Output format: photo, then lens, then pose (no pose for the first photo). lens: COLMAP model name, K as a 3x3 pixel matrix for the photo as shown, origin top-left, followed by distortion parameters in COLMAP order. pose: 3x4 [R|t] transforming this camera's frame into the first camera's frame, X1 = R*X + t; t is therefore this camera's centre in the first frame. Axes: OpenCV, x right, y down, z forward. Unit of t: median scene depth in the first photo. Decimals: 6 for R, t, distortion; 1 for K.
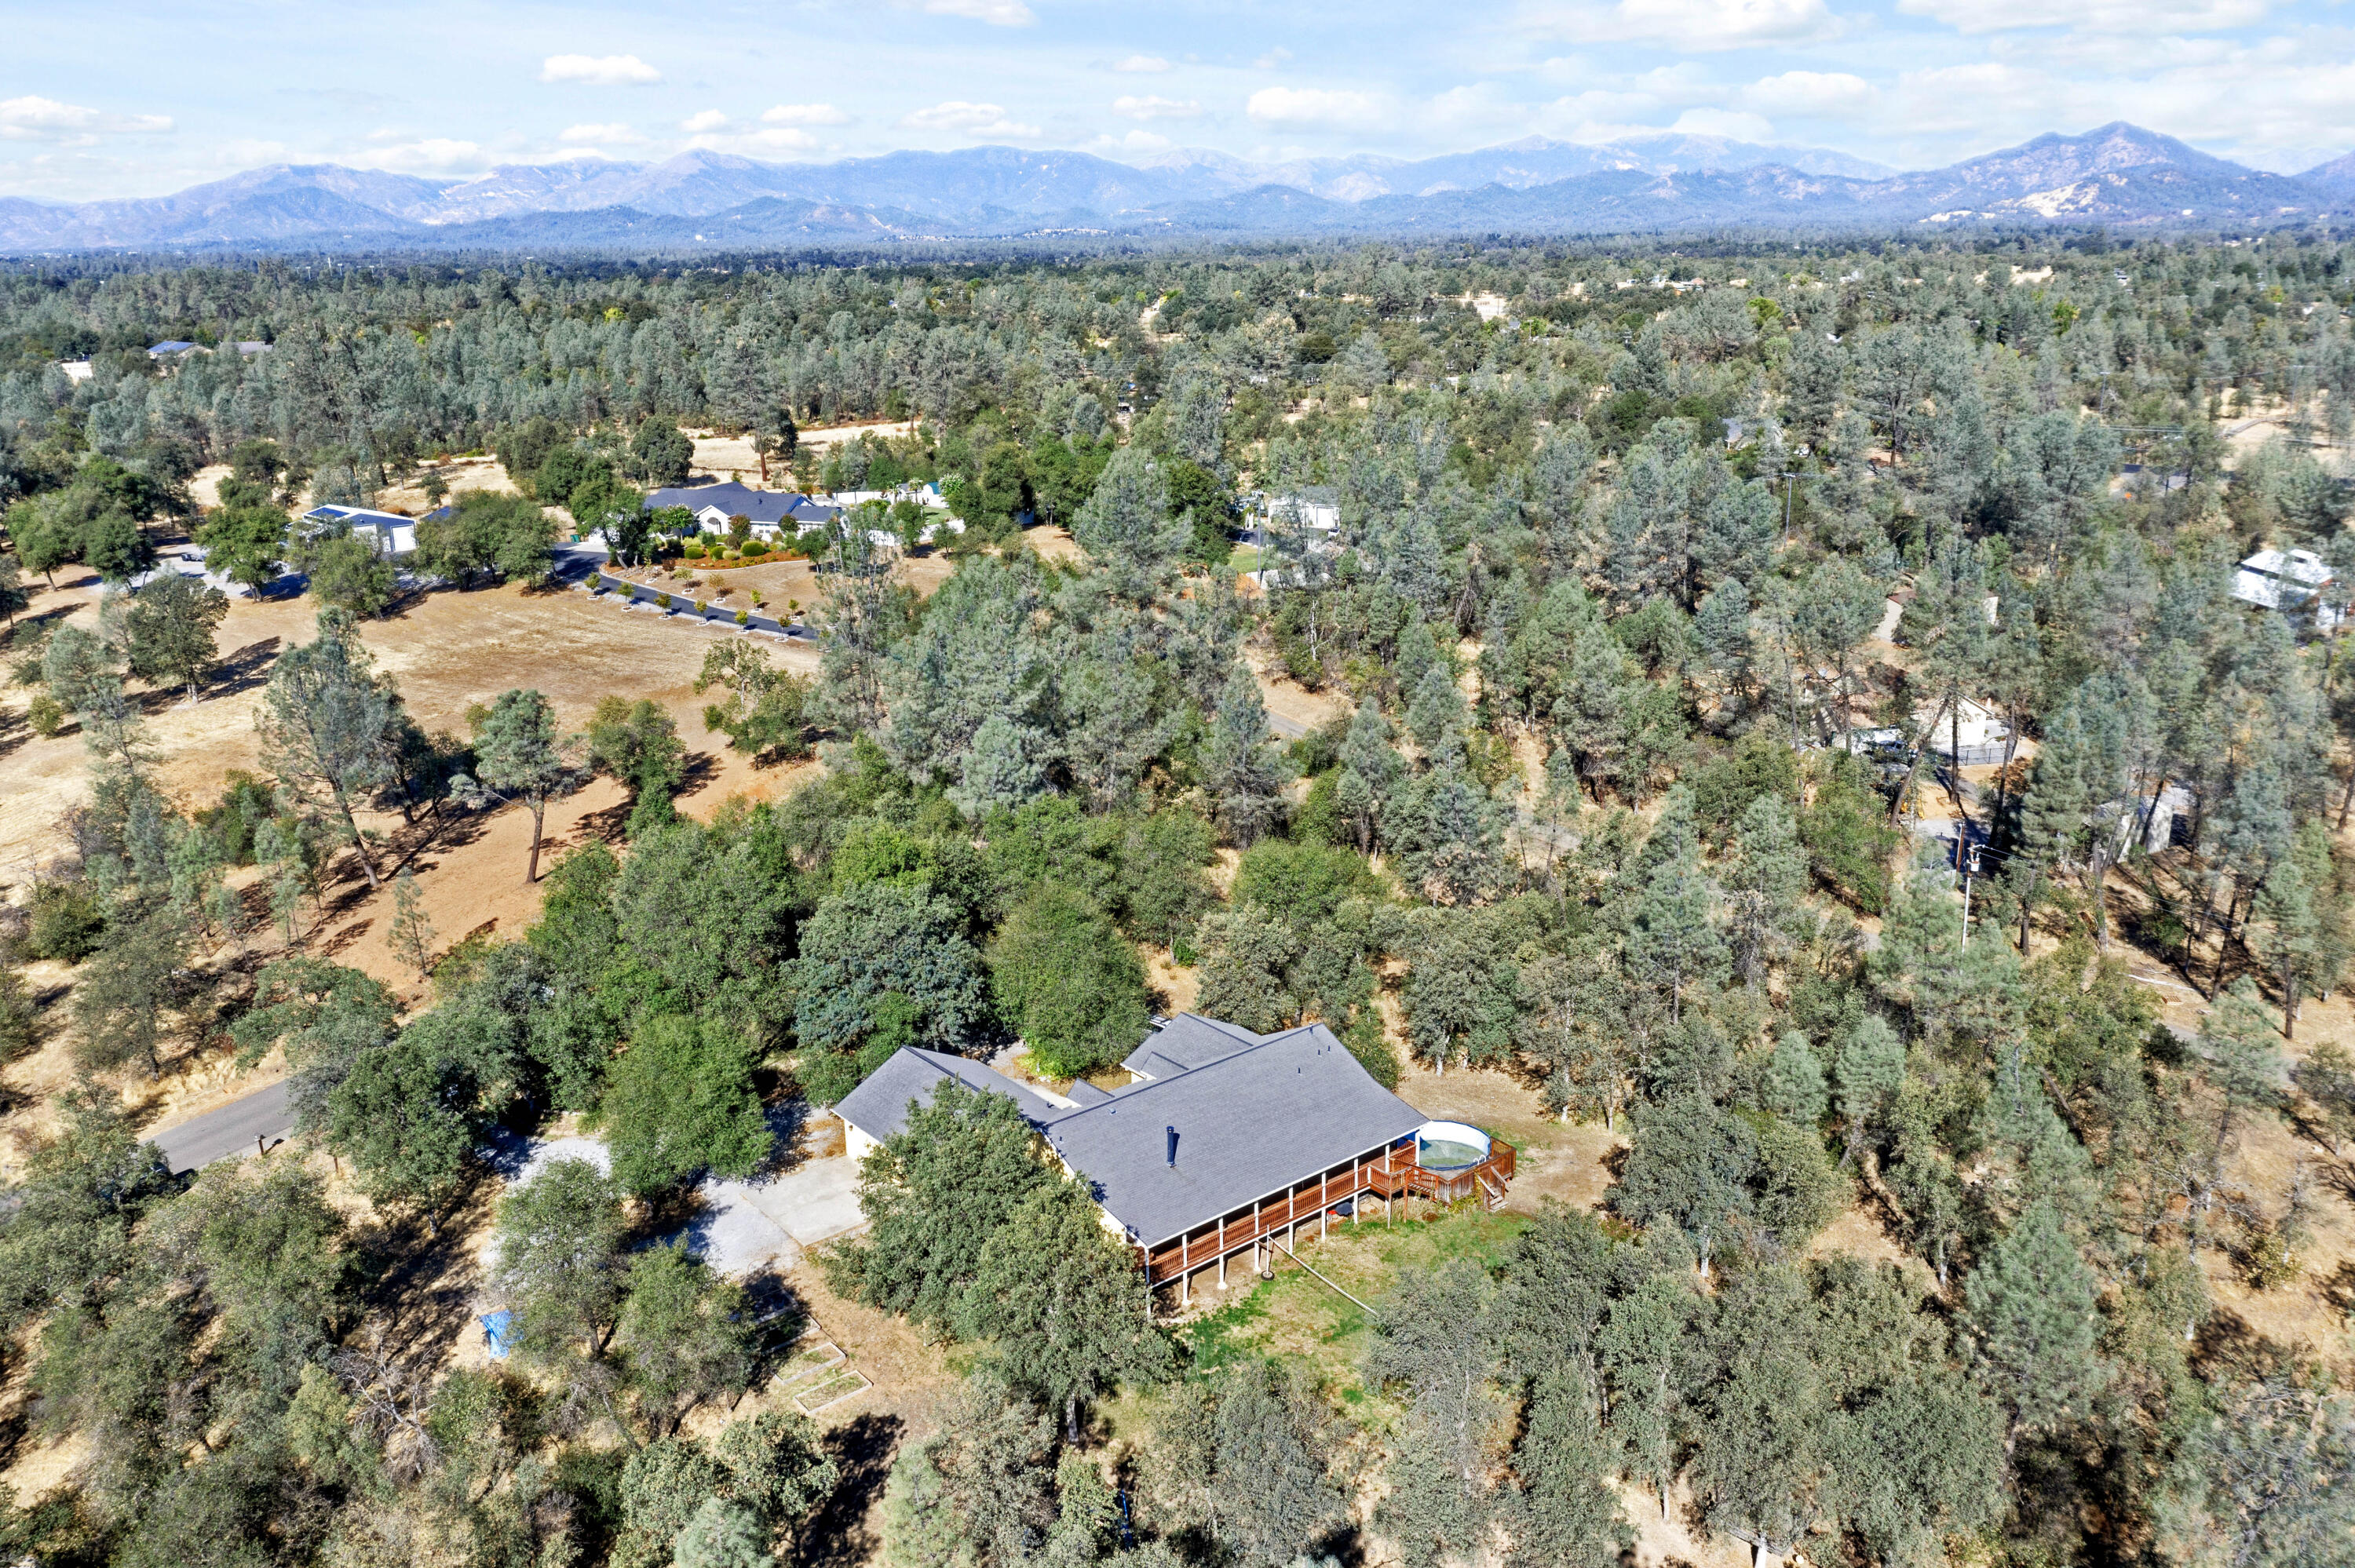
lens RADIAL K [[1869.0, 0, 1184.1], [0, 1869.0, 784.5], [0, 0, 1]] dist [-0.003963, 0.002817]
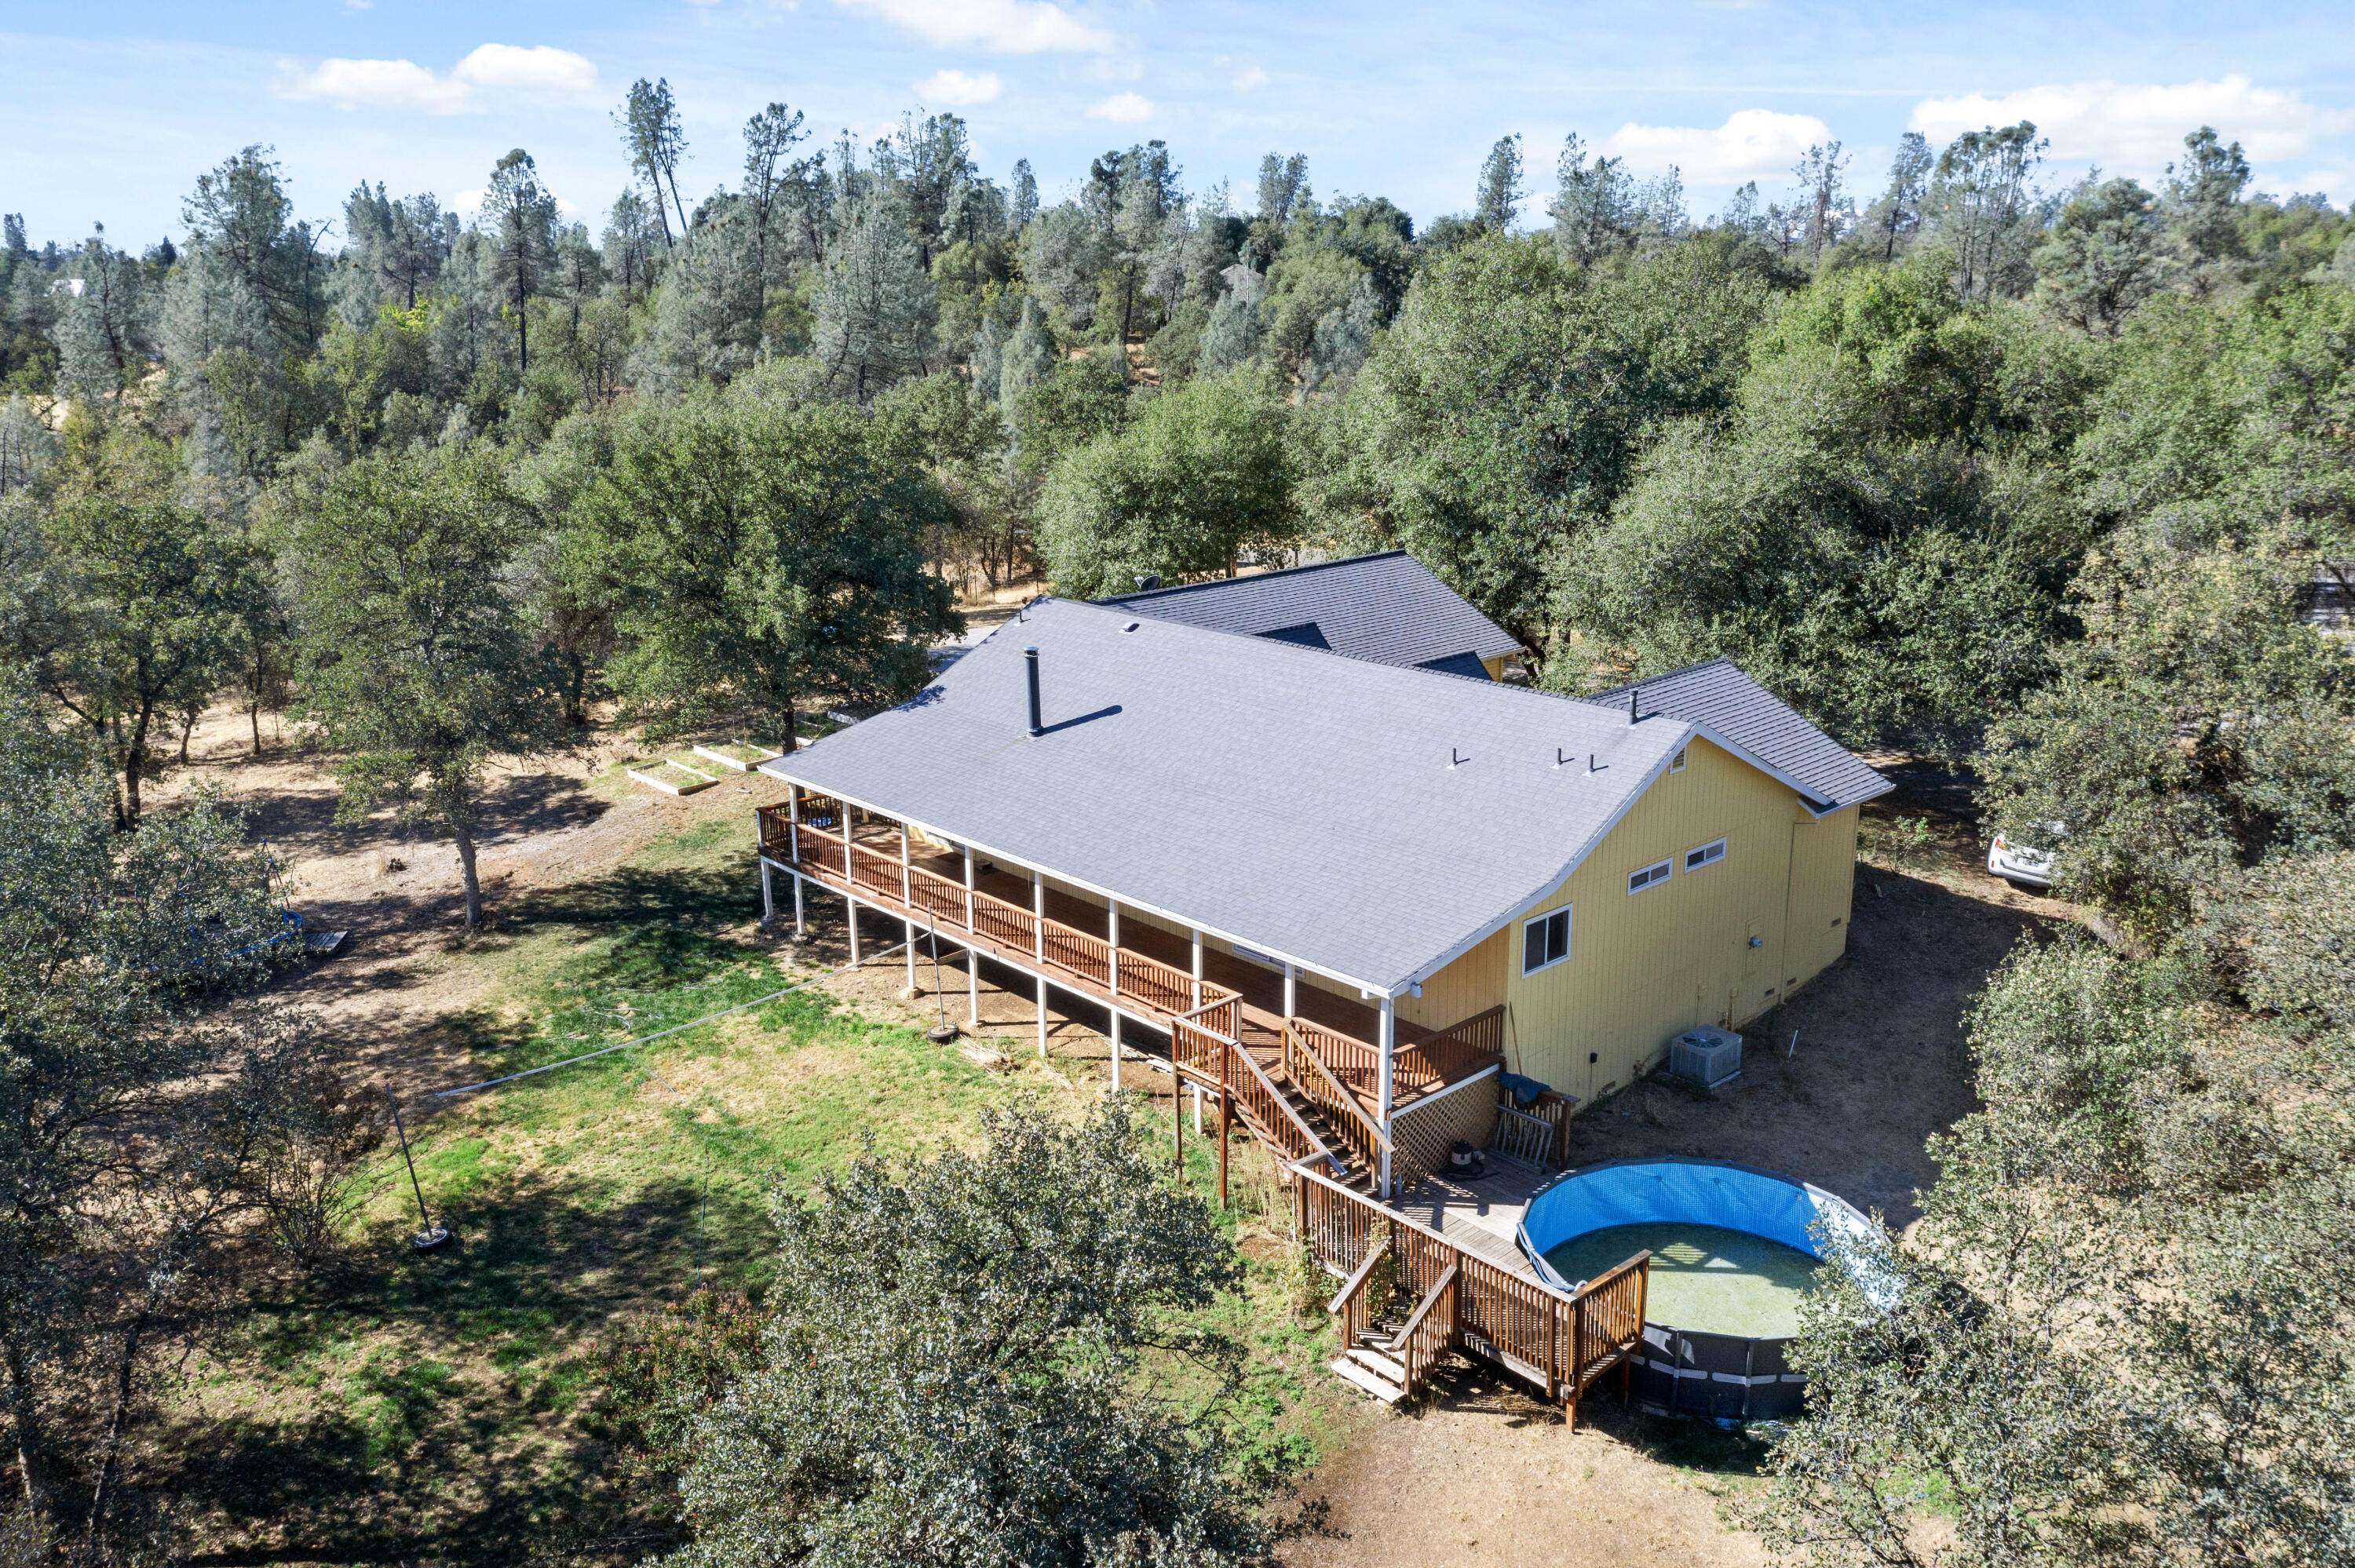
lens RADIAL K [[1869.0, 0, 1174.1], [0, 1869.0, 797.1], [0, 0, 1]] dist [-0.003963, 0.002817]
pose [[0.039546, 0.286581, -0.957239, 0.171068], [-0.268771, 0.925733, 0.266045, 0.034601], [0.962392, 0.246757, 0.113634, 0.389973]]
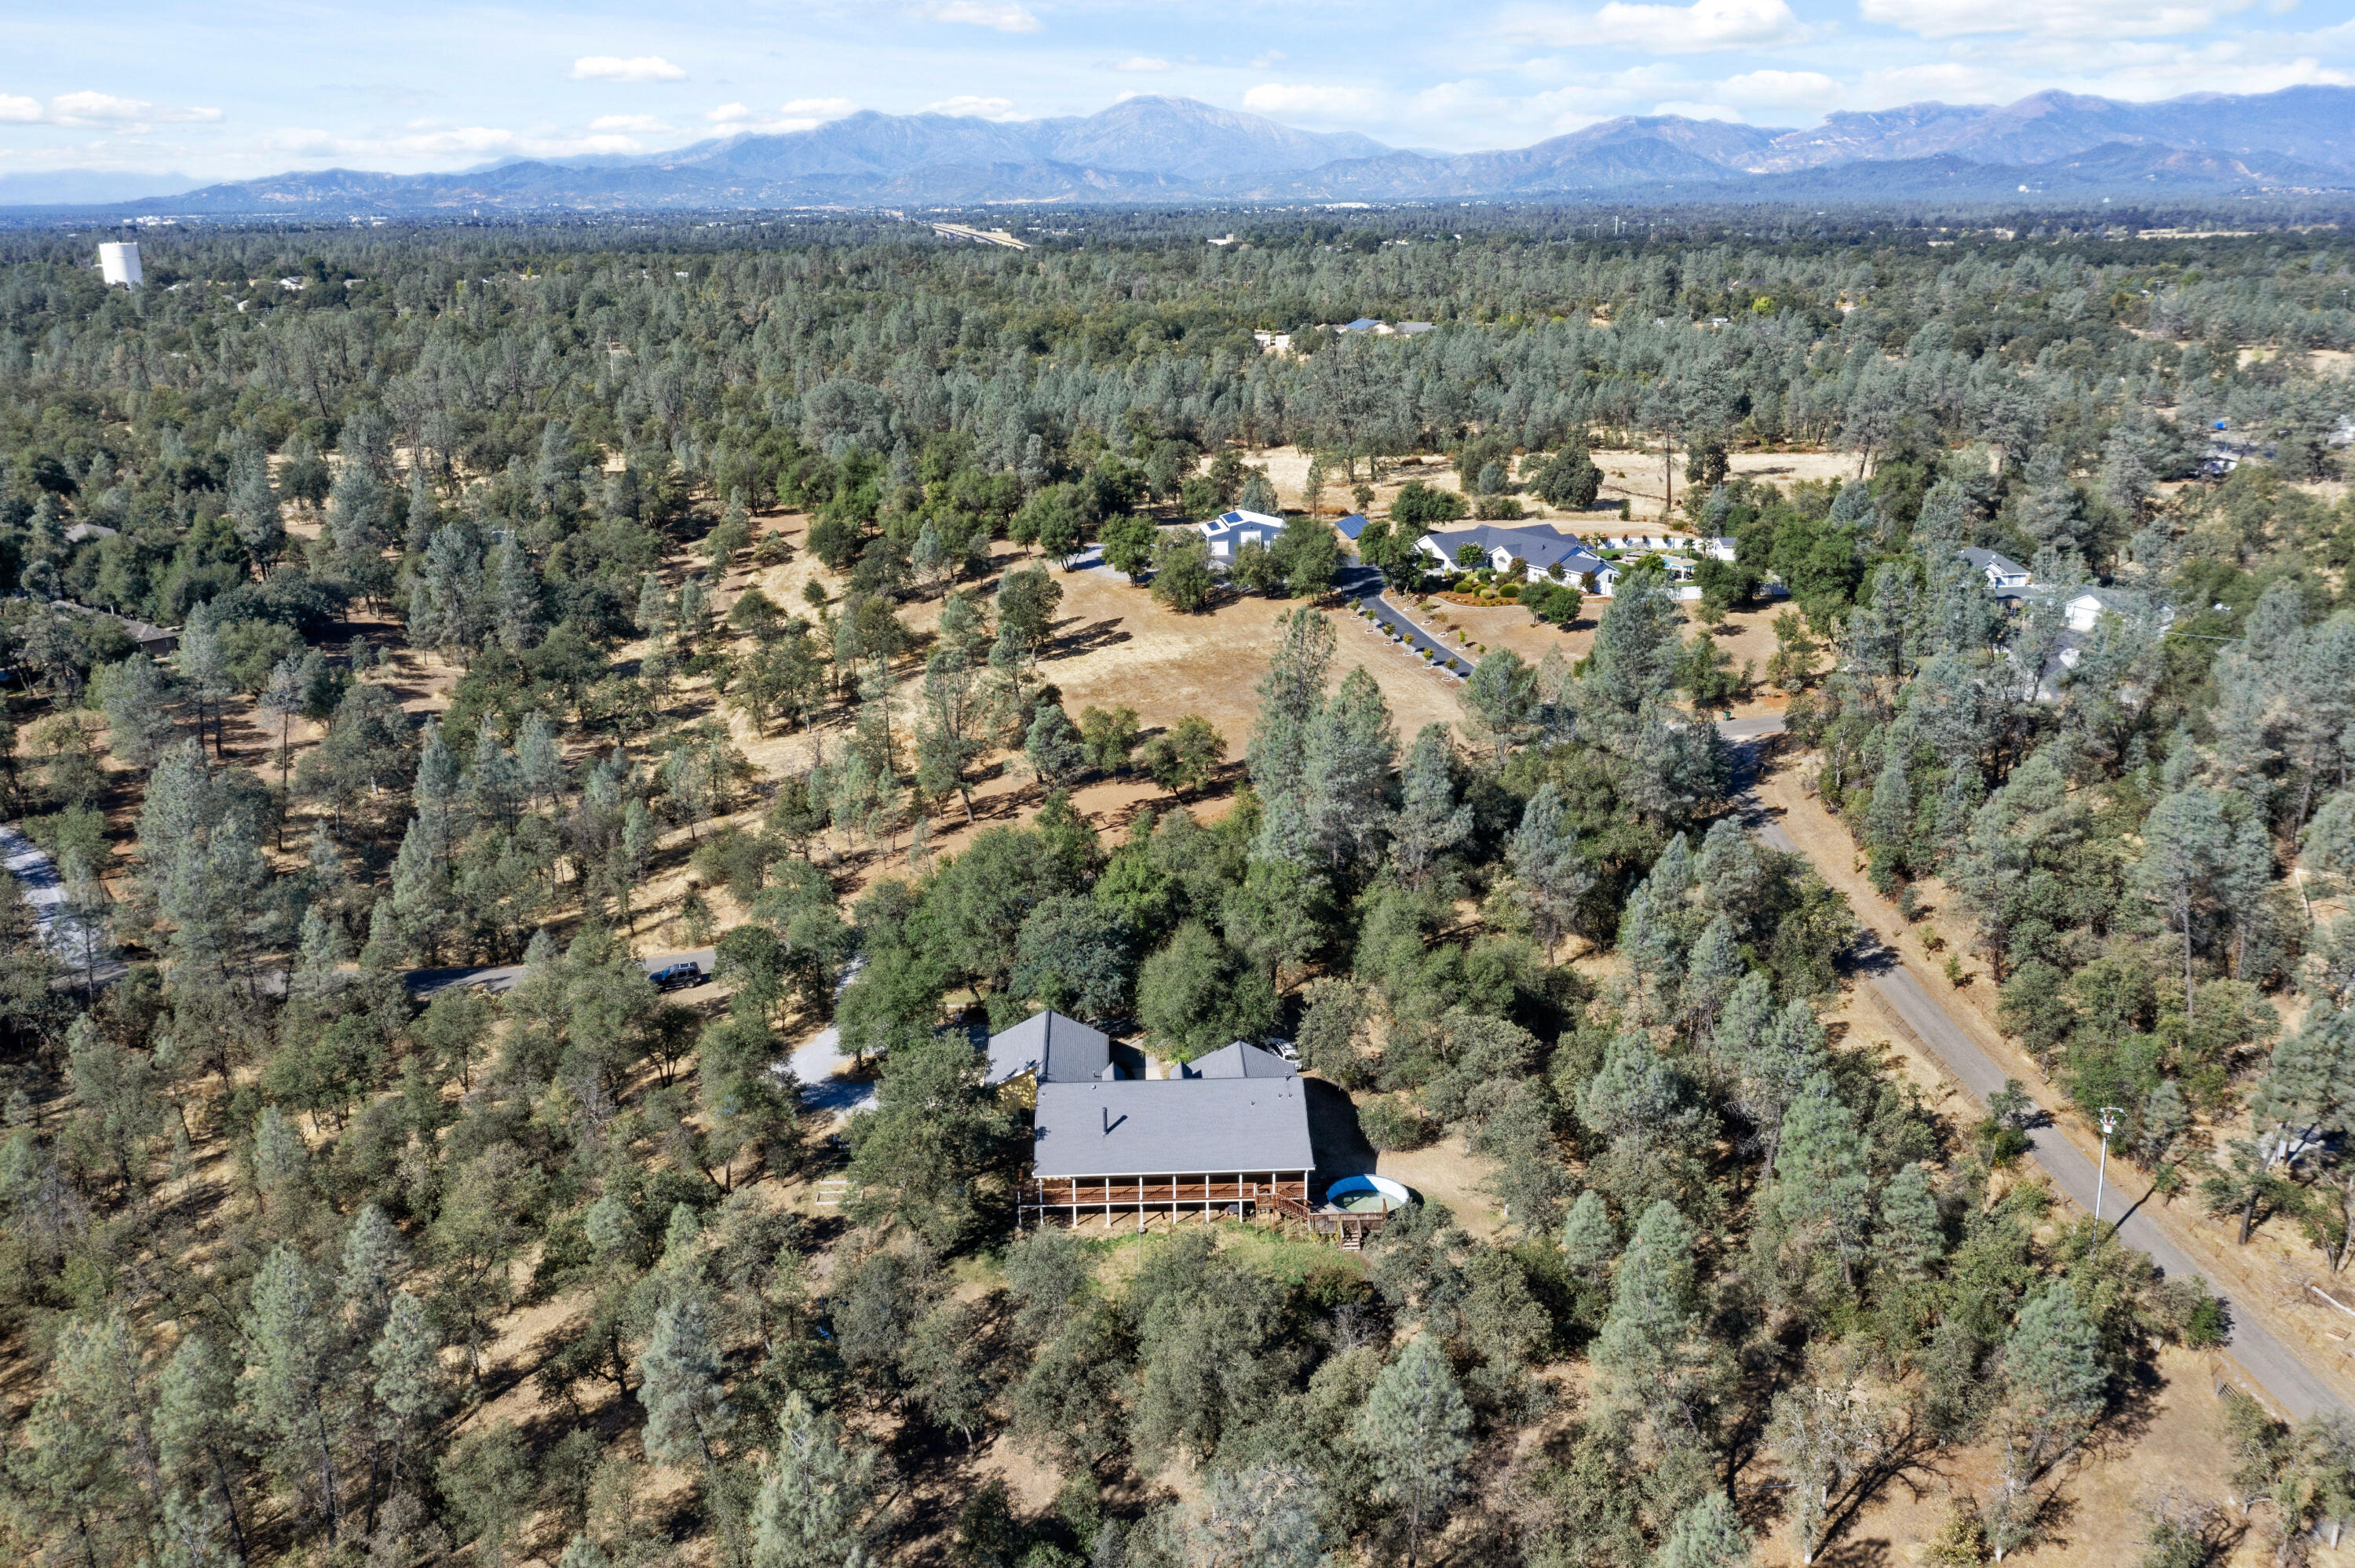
lens RADIAL K [[1869.0, 0, 1177.9], [0, 1869.0, 790.1], [0, 0, 1]] dist [-0.003963, 0.002817]
pose [[0.791522, 0.188997, -0.581183, 0.322765], [-0.172076, 0.981427, 0.084800, -0.073012], [0.586416, 0.032887, 0.809342, -0.051081]]
